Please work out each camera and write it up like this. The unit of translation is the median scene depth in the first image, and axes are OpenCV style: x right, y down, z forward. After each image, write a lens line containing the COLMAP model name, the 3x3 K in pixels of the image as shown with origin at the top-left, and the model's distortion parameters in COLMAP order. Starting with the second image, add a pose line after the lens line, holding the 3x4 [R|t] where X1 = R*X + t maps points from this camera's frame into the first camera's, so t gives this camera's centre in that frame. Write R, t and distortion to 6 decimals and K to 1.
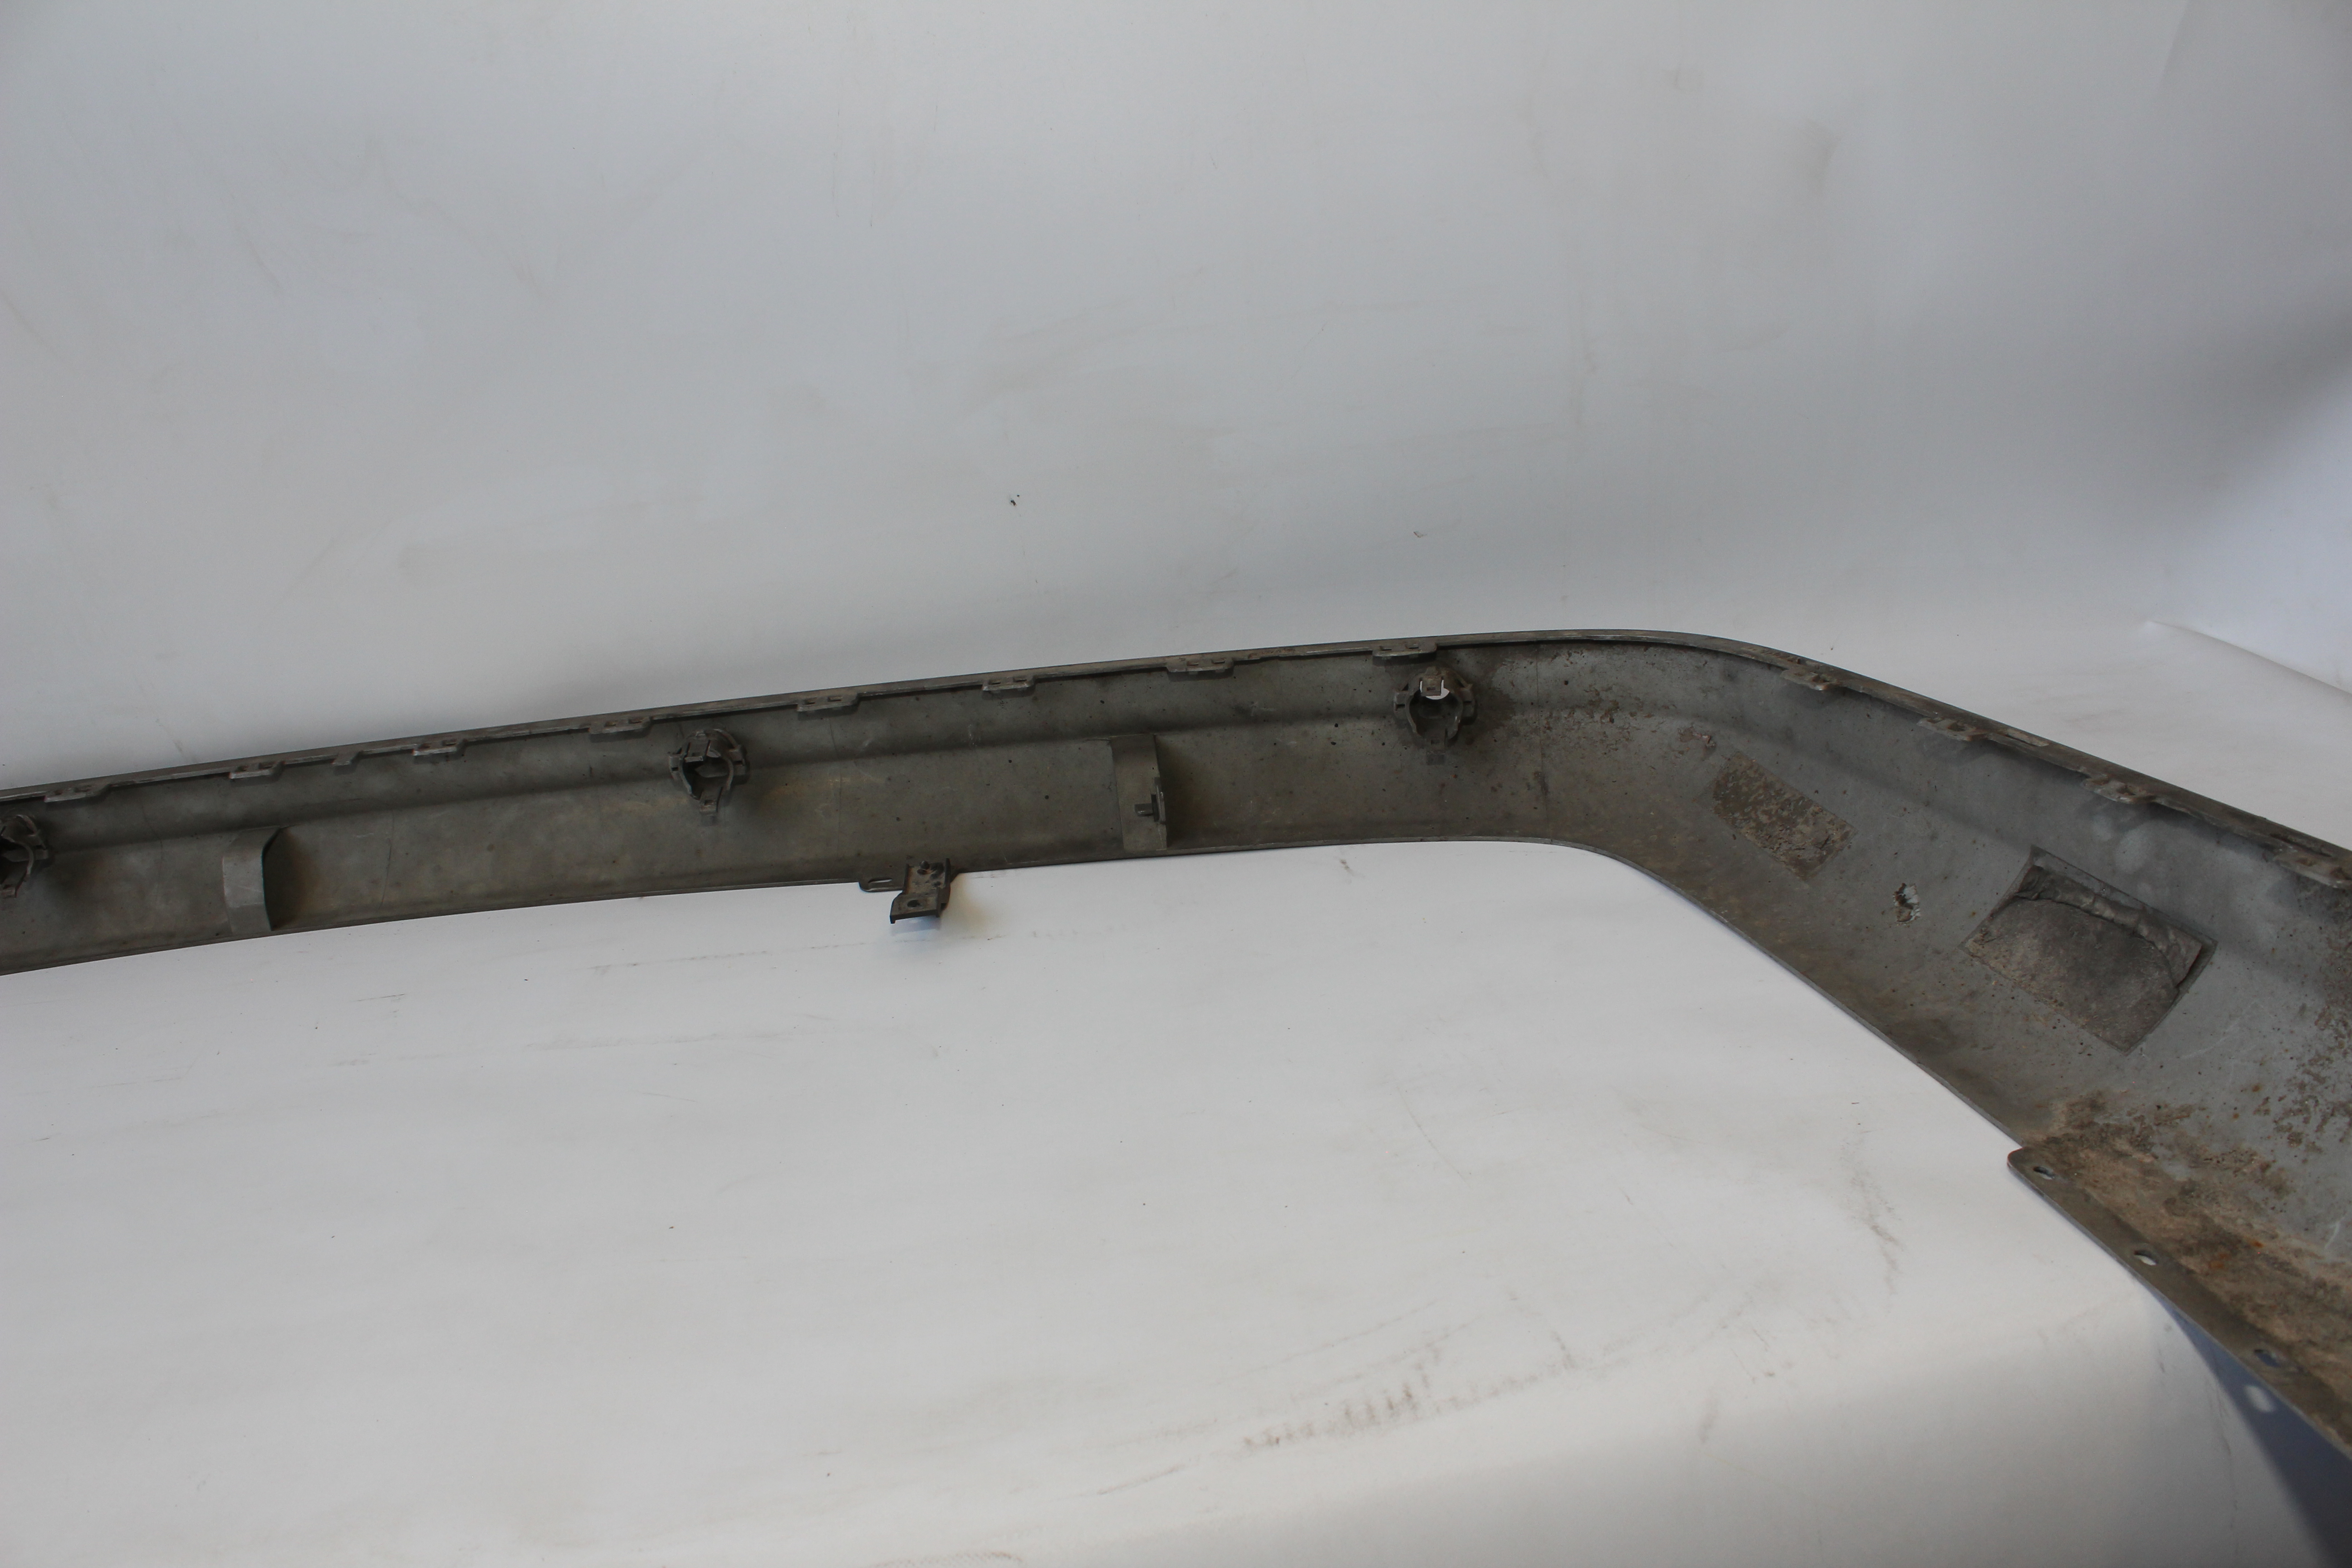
lens RADIAL K [[1916.6, 0, 1172.1], [0, 1916.6, 819.4], [0, 0, 1]] dist [-0.176506, 0.149117]
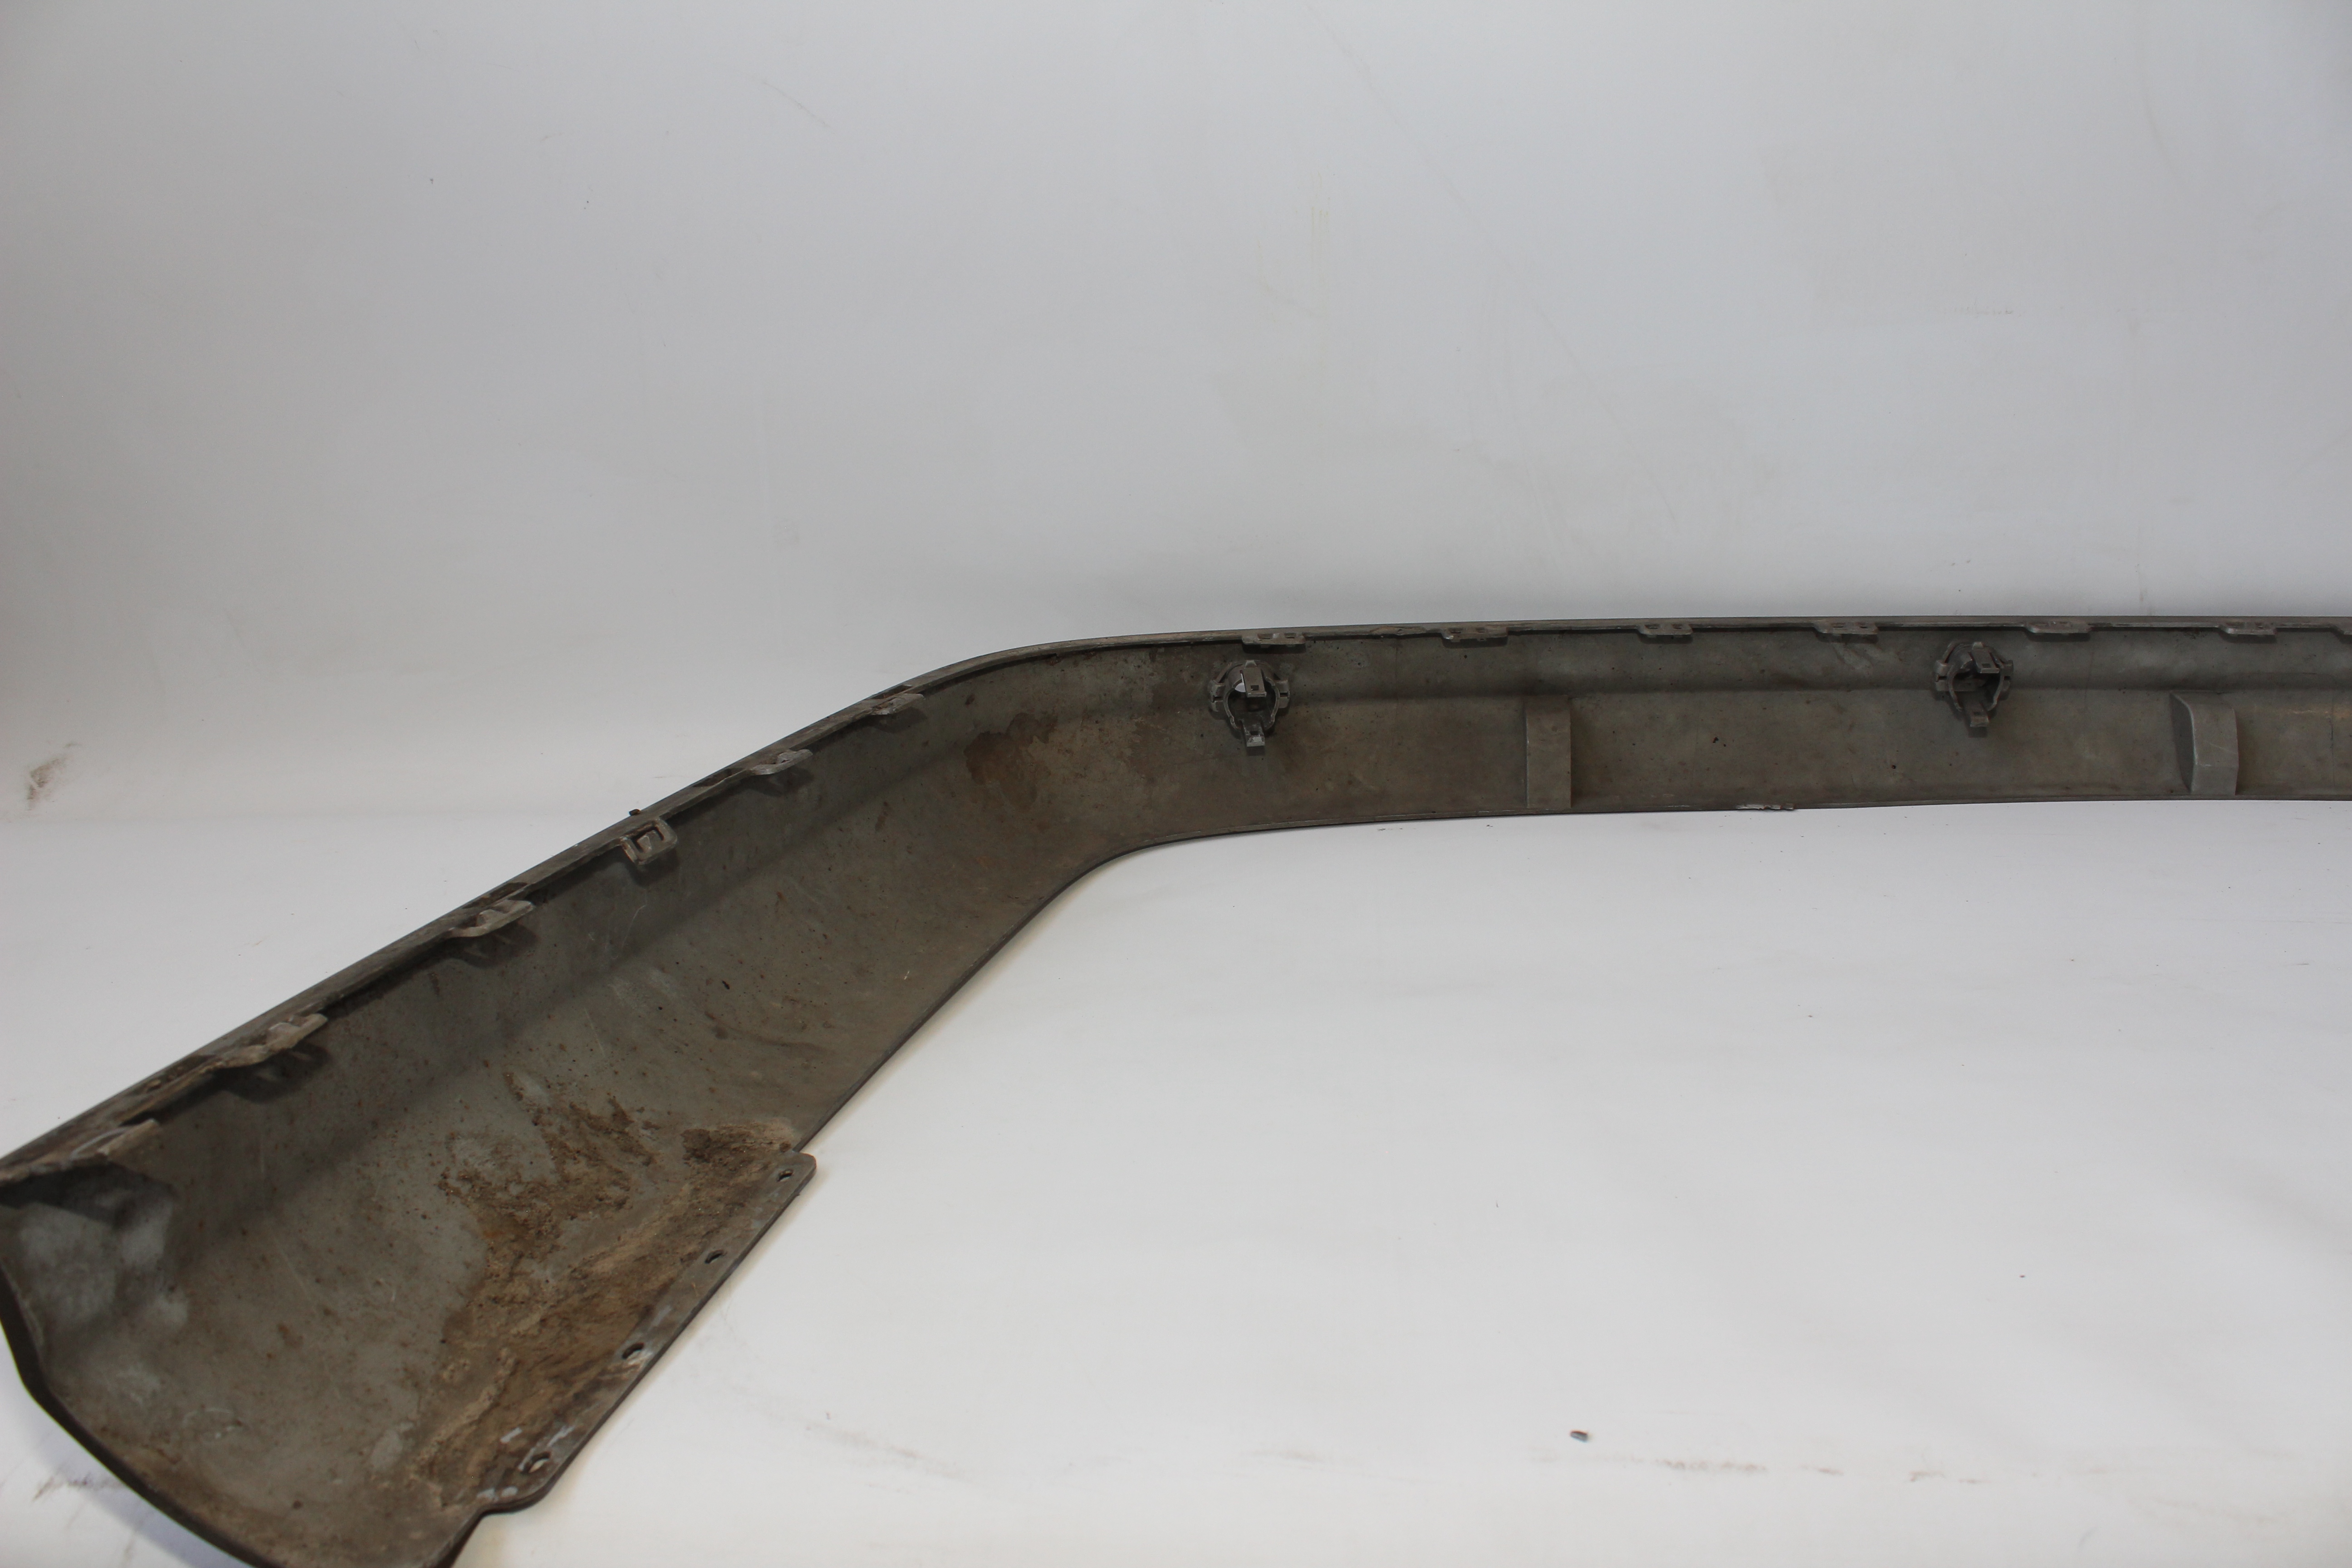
lens RADIAL K [[1916.6, 0, 1172.1], [0, 1916.6, 819.4], [0, 0, 1]] dist [-0.176506, 0.149117]
pose [[0.978317, 0.127744, -0.163024, -0.910013], [-0.130591, 0.991413, -0.006826, 0.158454], [0.160752, 0.027968, 0.986599, -0.041451]]
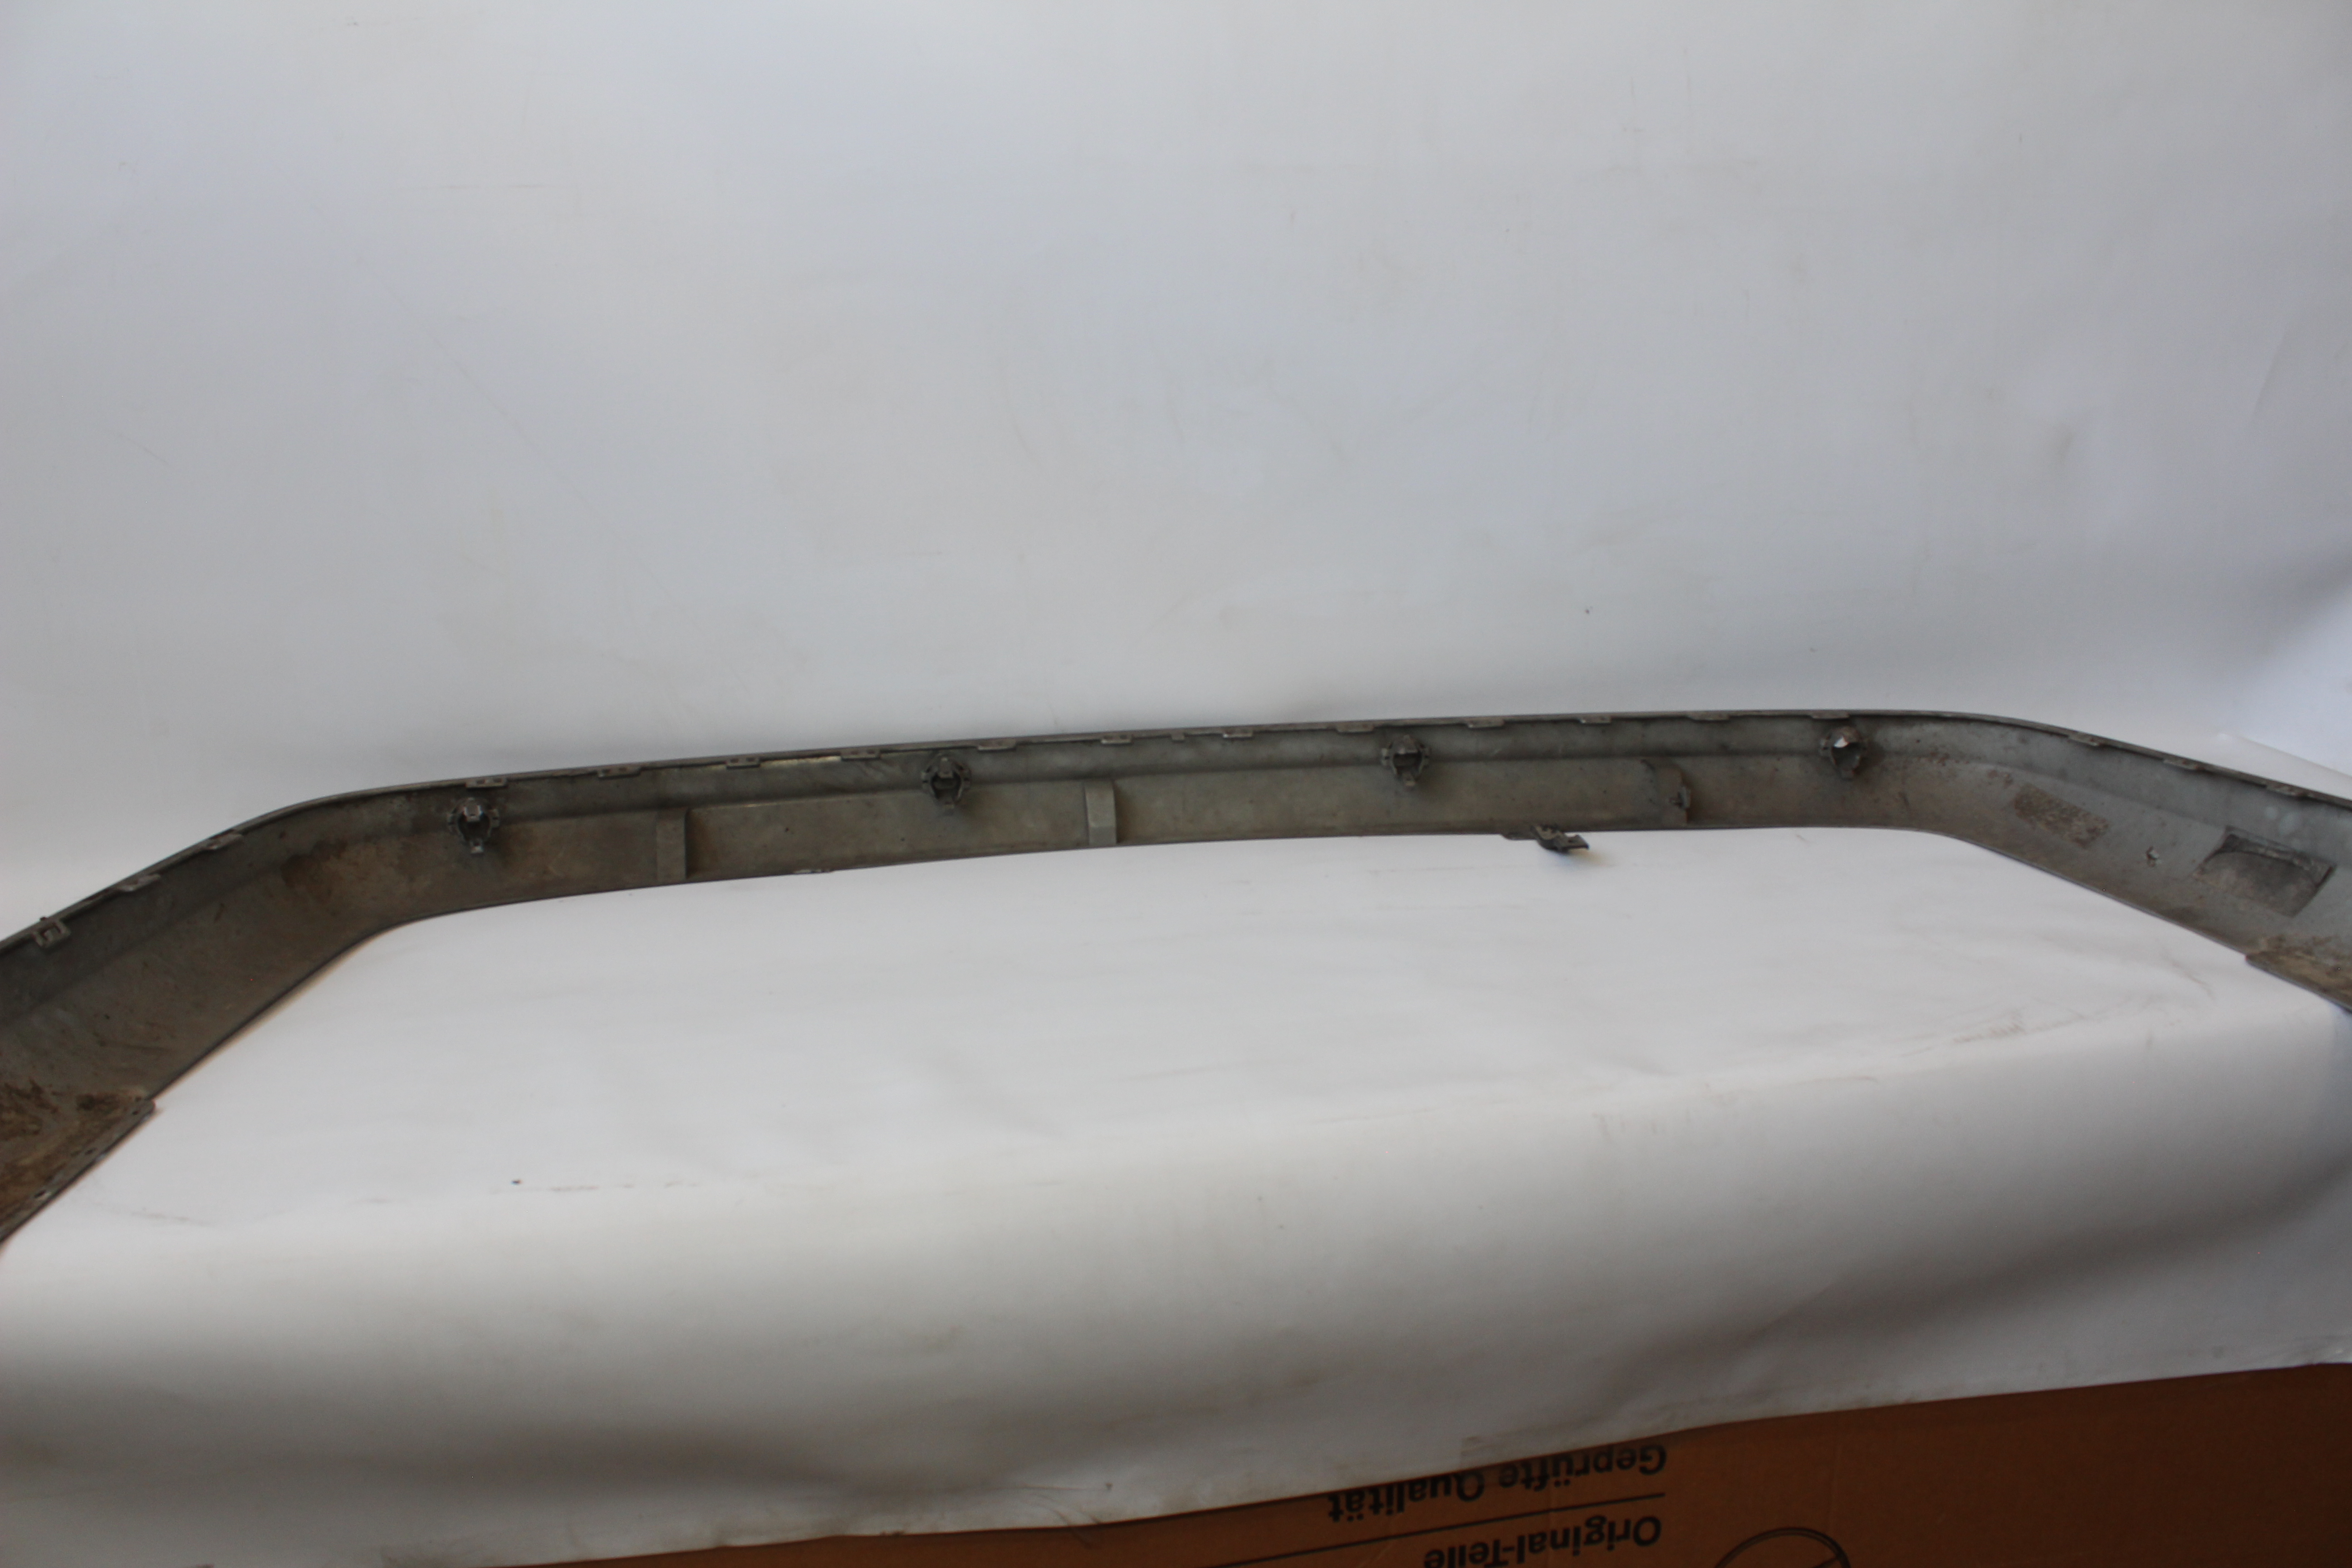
lens RADIAL K [[1916.6, 0, 1172.1], [0, 1916.6, 819.4], [0, 0, 1]] dist [-0.176506, 0.149117]
pose [[0.995354, 0.062746, 0.073025, -0.581440], [-0.057747, 0.995967, -0.068670, 0.152844], [-0.077039, 0.064134, 0.994963, -0.618300]]
